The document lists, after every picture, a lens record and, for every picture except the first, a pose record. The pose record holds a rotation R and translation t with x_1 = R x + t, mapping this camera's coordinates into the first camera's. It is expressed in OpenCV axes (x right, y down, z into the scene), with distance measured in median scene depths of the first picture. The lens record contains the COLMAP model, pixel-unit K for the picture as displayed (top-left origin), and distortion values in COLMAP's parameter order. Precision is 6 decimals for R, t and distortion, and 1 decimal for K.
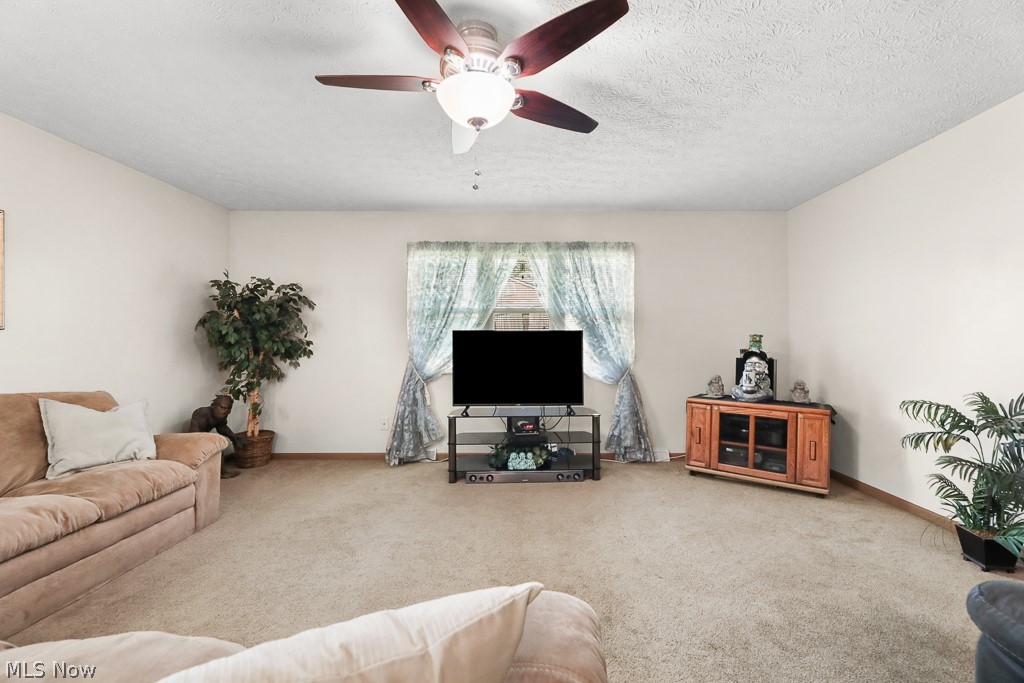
lens RADIAL K [[429.1, 0, 530.9], [0, 429.1, 343.6], [0, 0, 1]] dist [-0.001523, -0.000230]
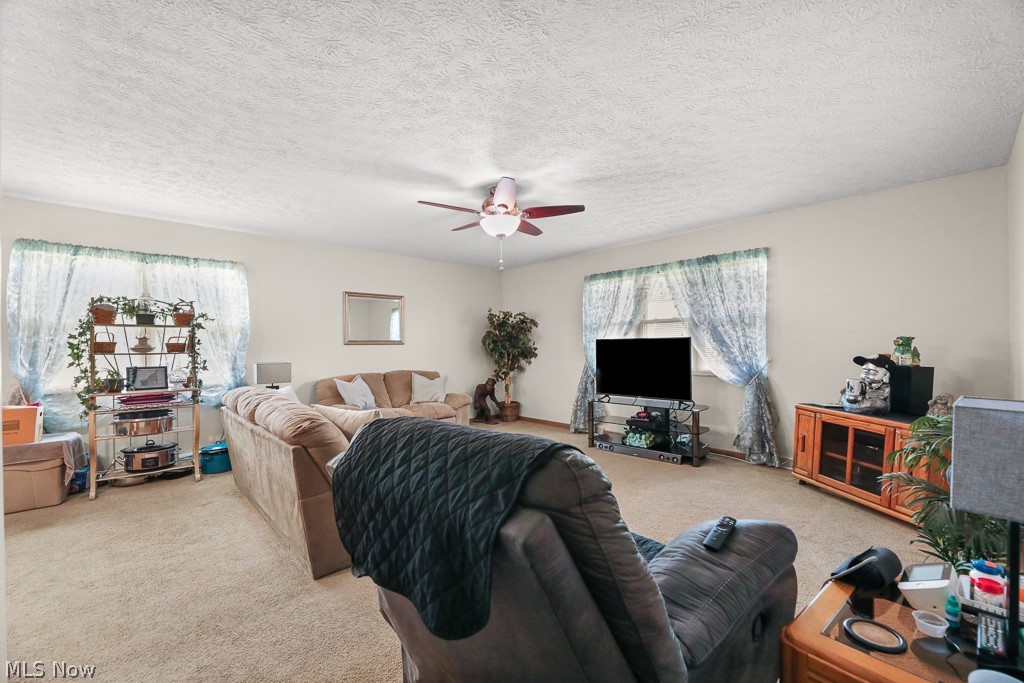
lens RADIAL K [[427.0, 0, 506.4], [0, 427.0, 355.3], [0, 0, 1]] dist [-0.002381, -0.000462]
pose [[0.664702, 0.007610, -0.747070, 0.653872], [0.006585, 0.999850, 0.016044, -0.003336], [0.747080, -0.015584, 0.664552, -0.134234]]
